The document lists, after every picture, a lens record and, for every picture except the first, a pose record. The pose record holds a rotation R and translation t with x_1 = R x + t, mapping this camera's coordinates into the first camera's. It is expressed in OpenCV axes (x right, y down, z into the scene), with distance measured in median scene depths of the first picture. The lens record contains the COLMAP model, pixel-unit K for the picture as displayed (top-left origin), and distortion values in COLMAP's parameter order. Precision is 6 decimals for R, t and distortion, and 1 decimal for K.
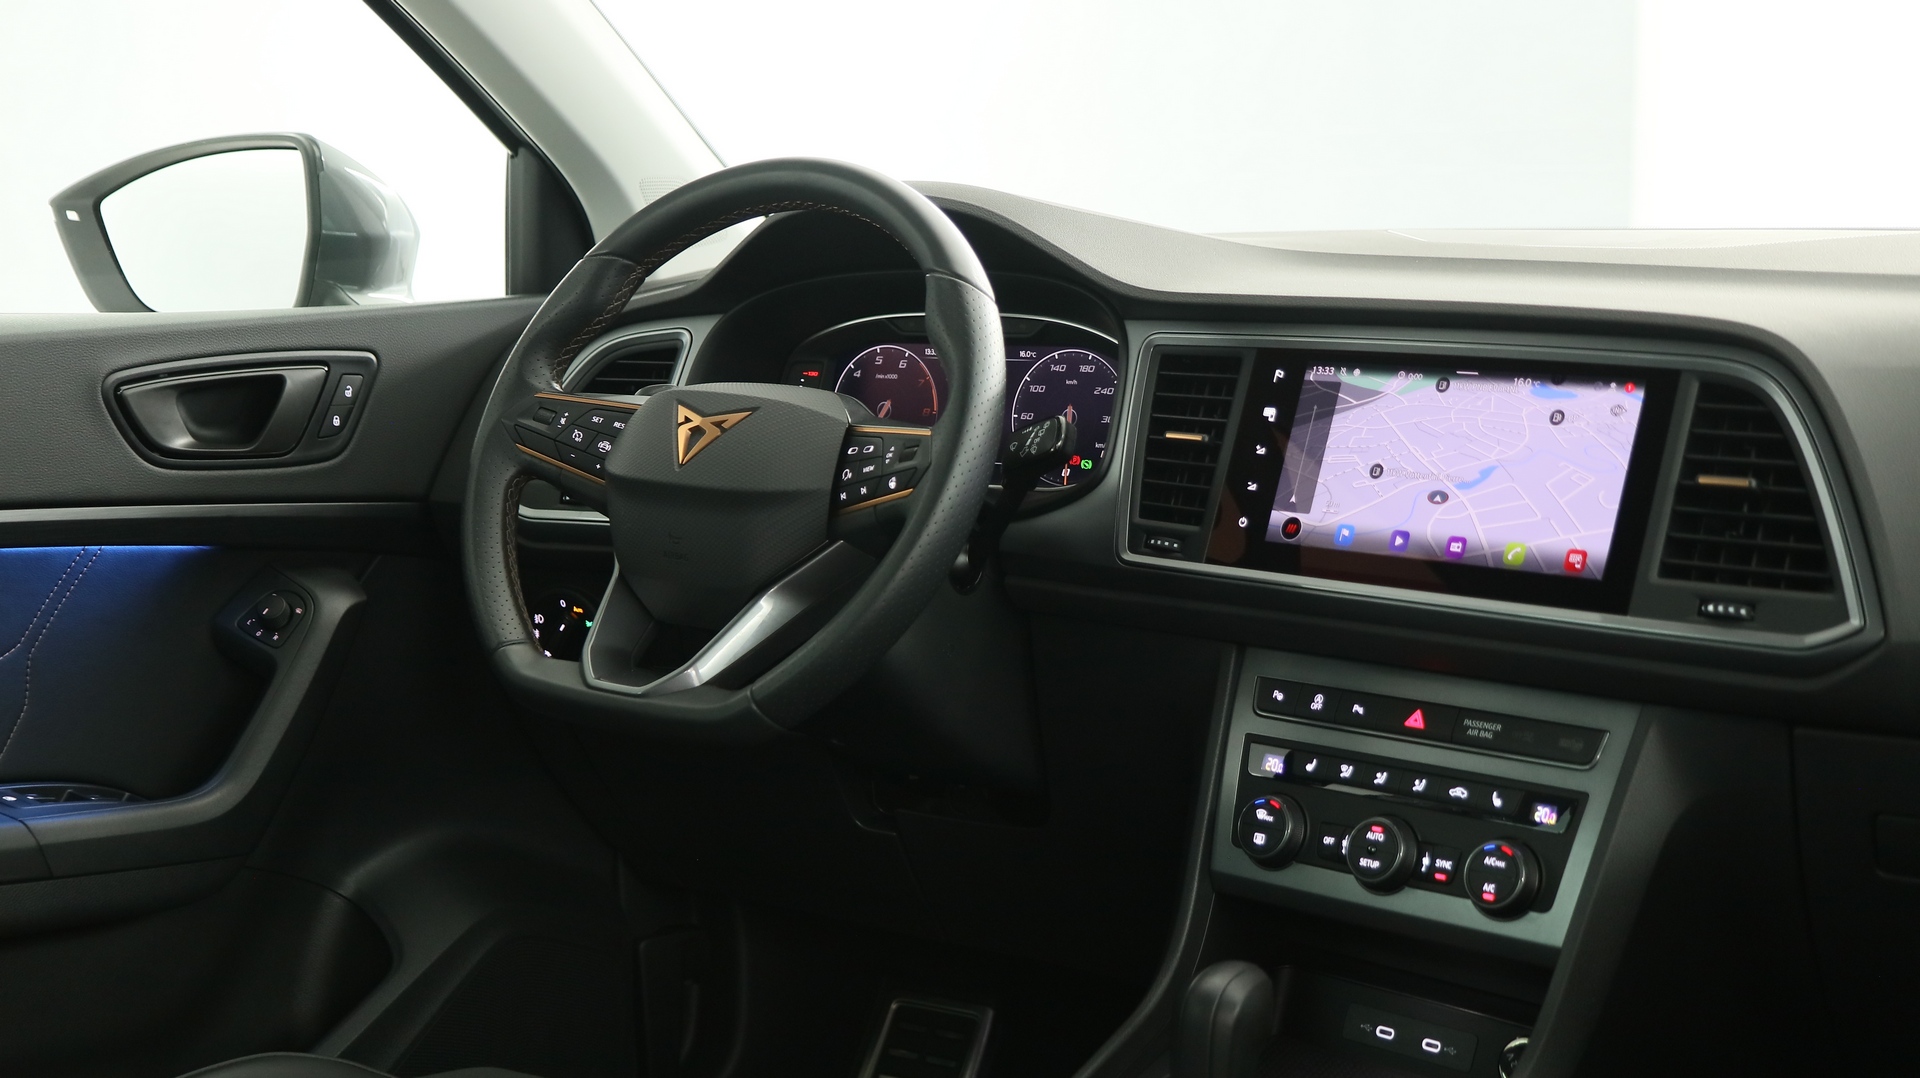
lens RADIAL K [[2602.5, 0, 960.0], [0, 2602.5, 539.0], [0, 0, 1]] dist [0.003057, 0.124340]
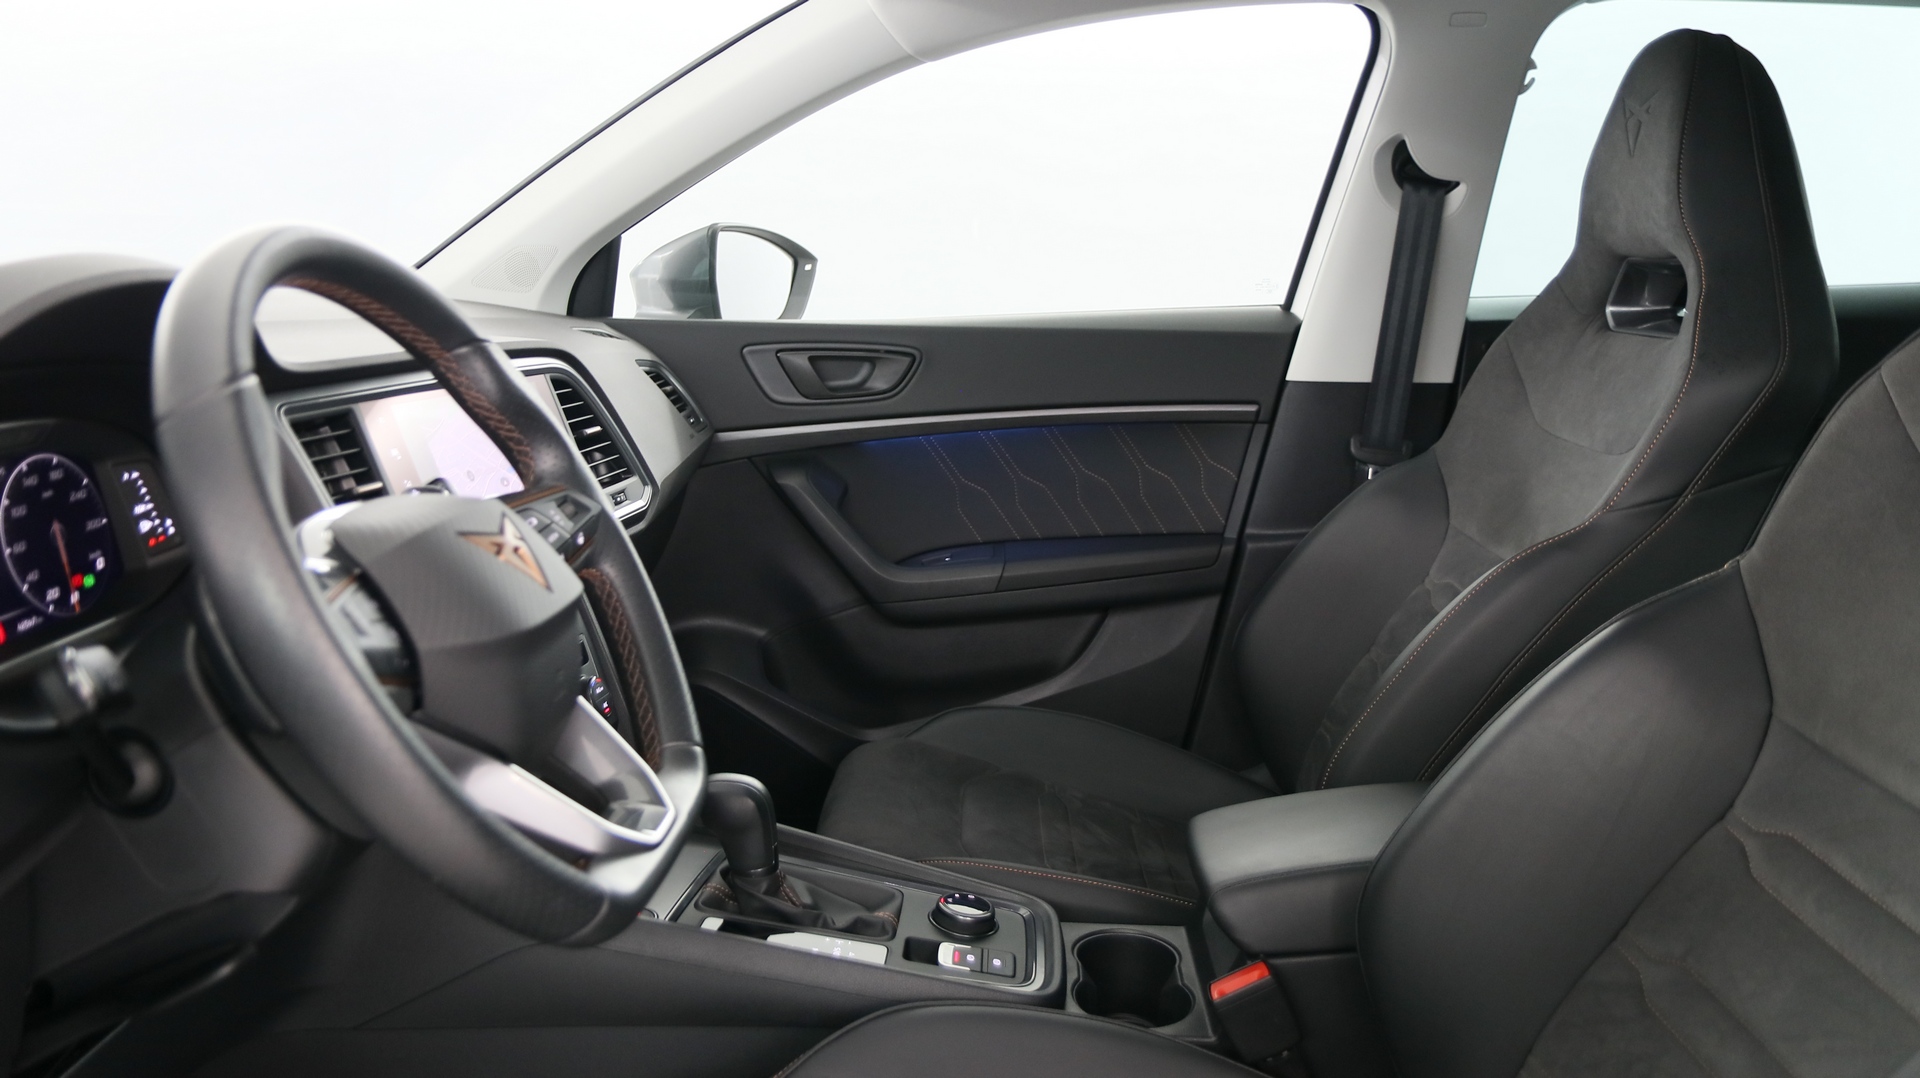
lens RADIAL K [[1466.0, 0, 960.0], [0, 1466.0, 539.0], [0, 0, 1]] dist [-0.032946, 0.042874]
pose [[-0.542453, -0.158931, 0.824916, -0.592246], [0.105540, 0.961269, 0.254602, -0.157171], [-0.833430, 0.225171, -0.504670, 1.156689]]
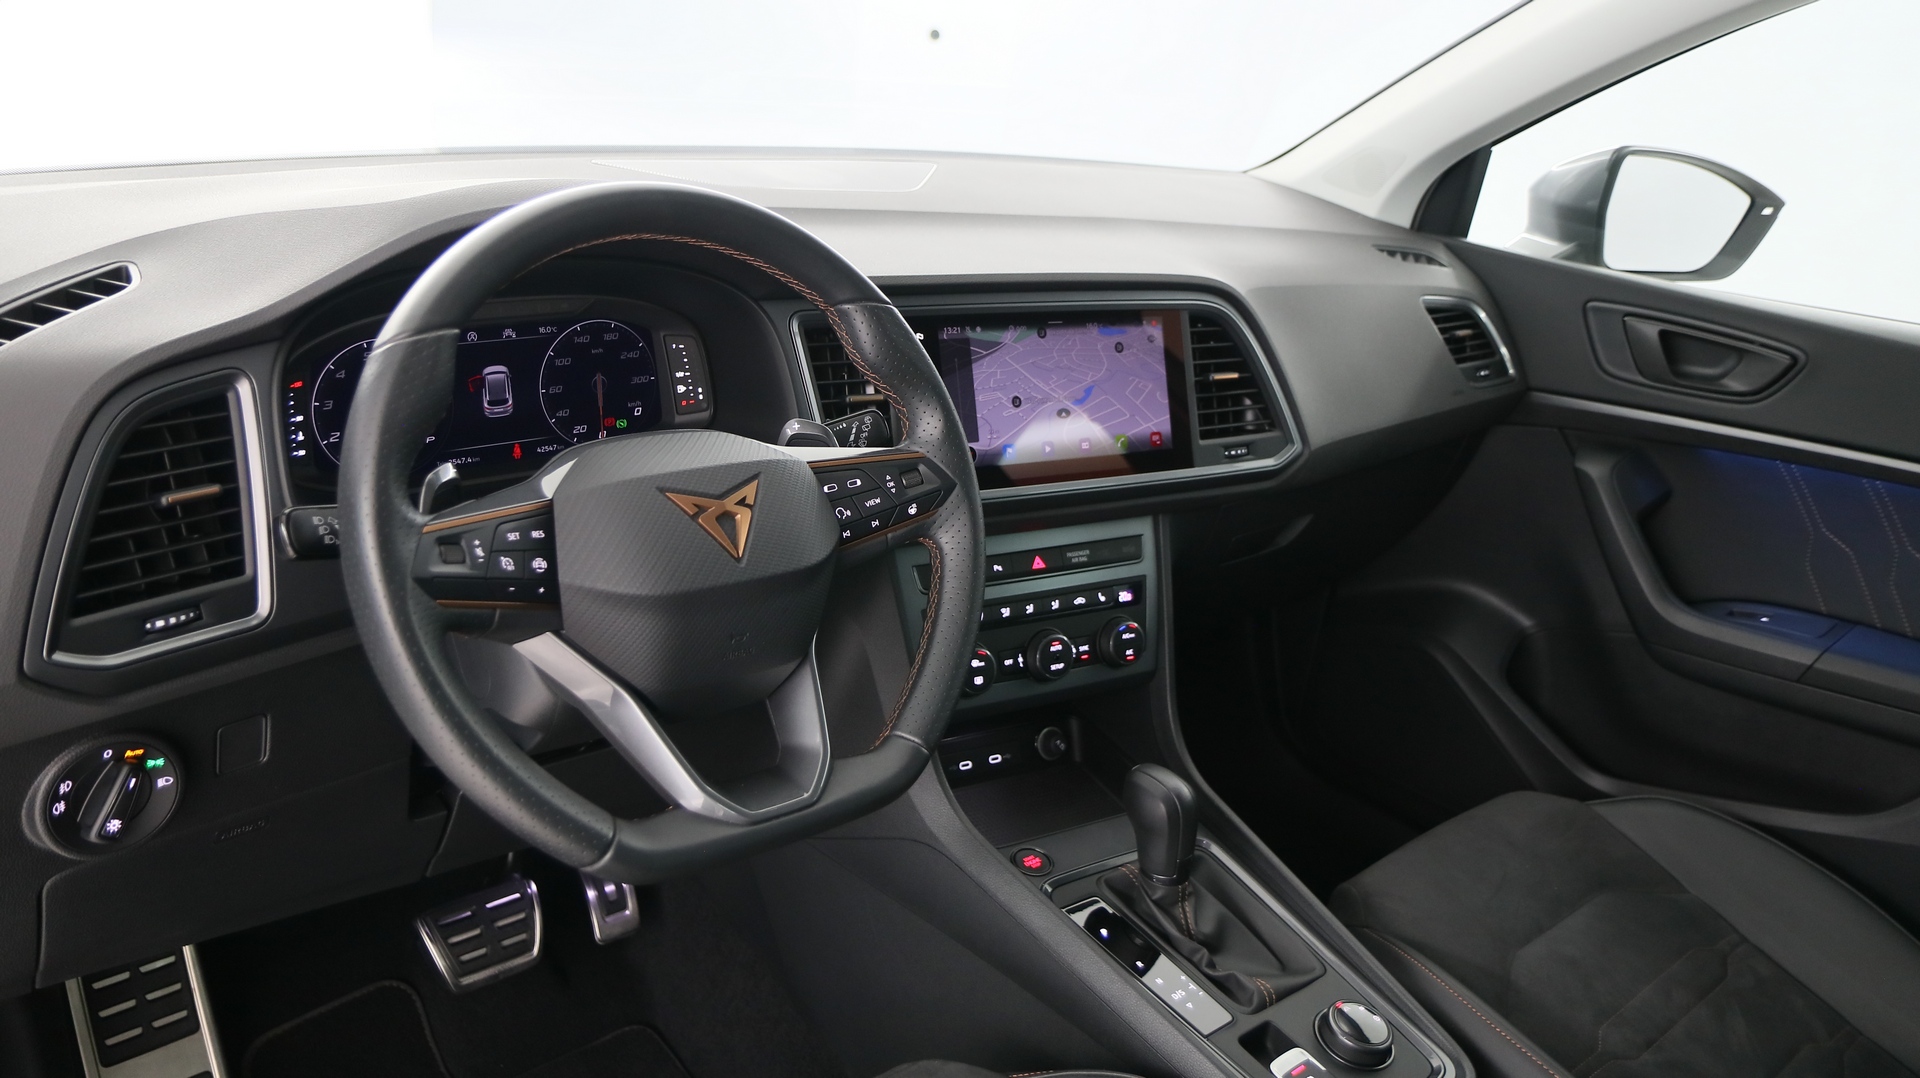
lens RADIAL K [[1466.0, 0, 960.0], [0, 1466.0, 539.0], [0, 0, 1]] dist [-0.032946, 0.042874]
pose [[0.246817, -0.316336, 0.915977, -0.570887], [0.026867, 0.947090, 0.319842, -0.202639], [-0.968690, -0.054333, 0.242256, 0.823050]]
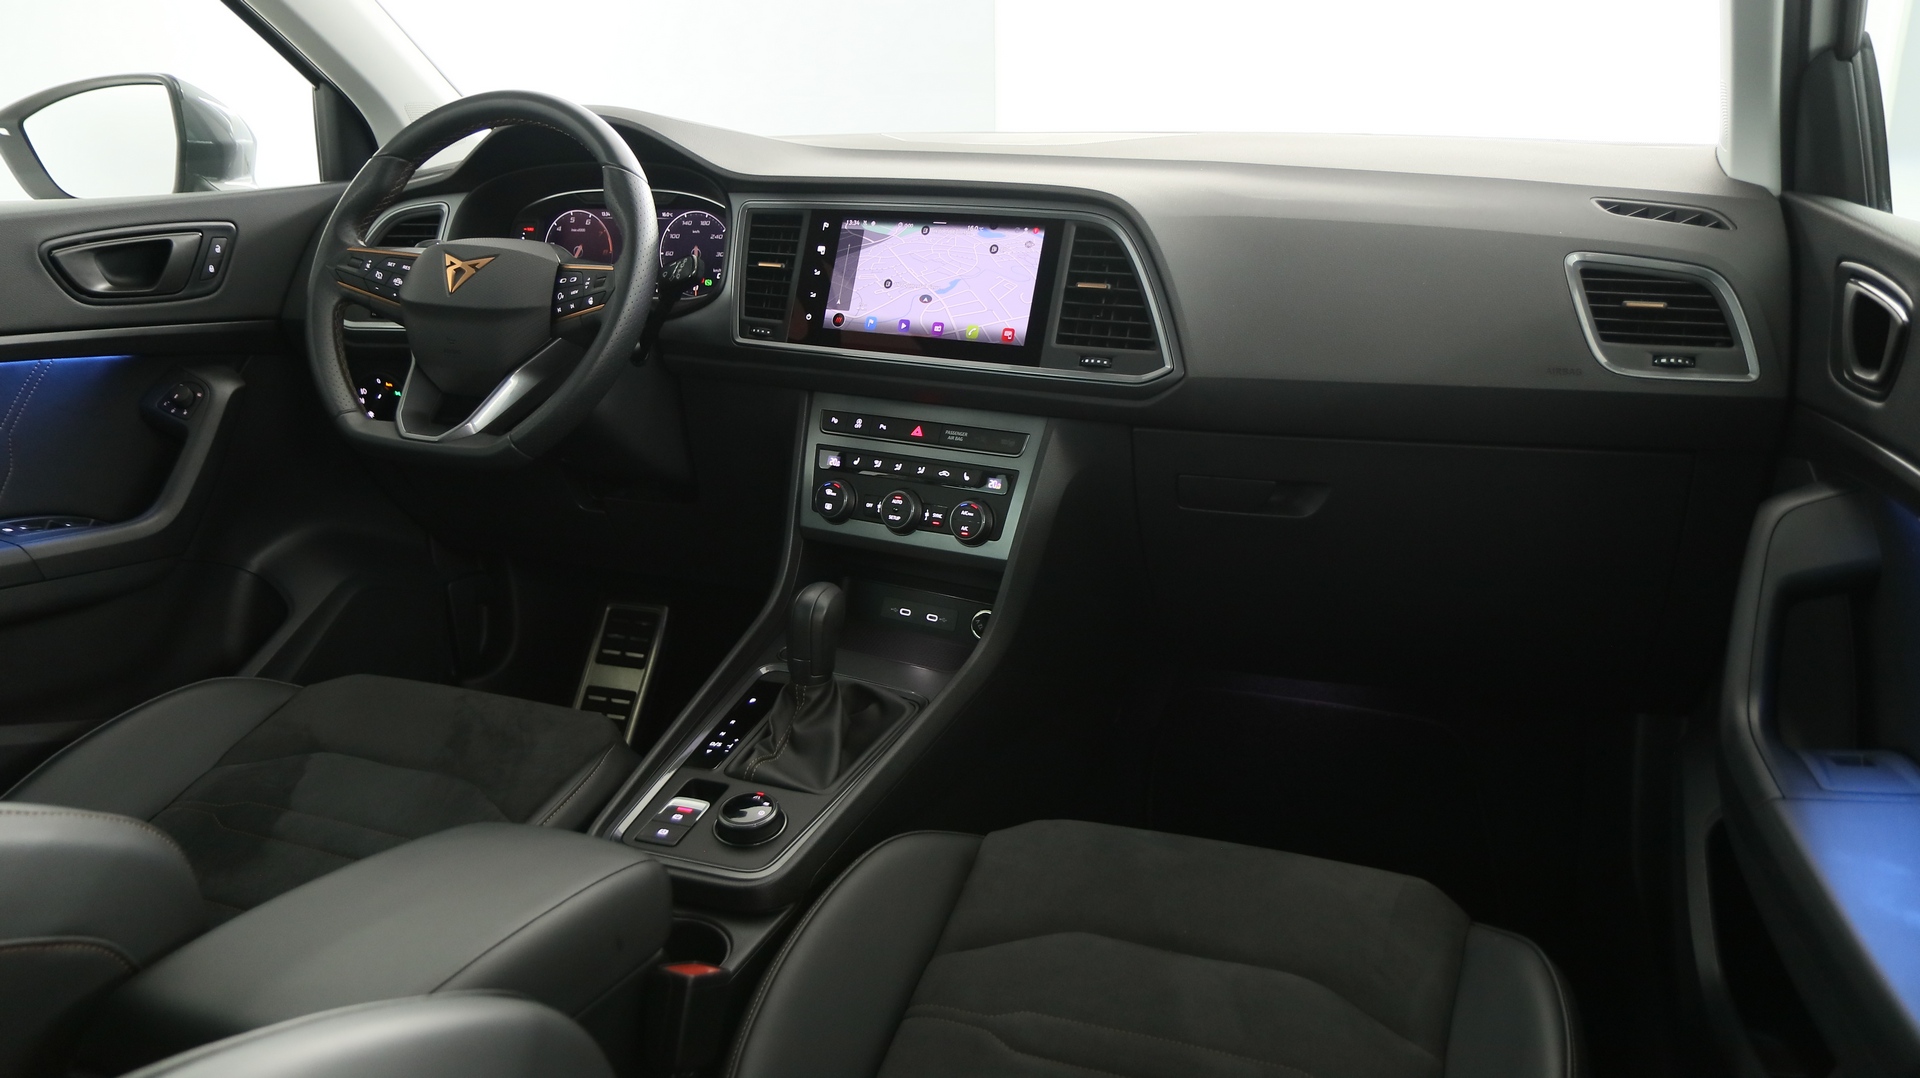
lens RADIAL K [[1466.0, 0, 960.0], [0, 1466.0, 539.0], [0, 0, 1]] dist [-0.032946, 0.042874]
pose [[0.973191, -0.068683, 0.219502, -0.012049], [0.033609, 0.986594, 0.159697, -0.012859], [-0.227528, -0.148039, 0.962453, 0.061815]]
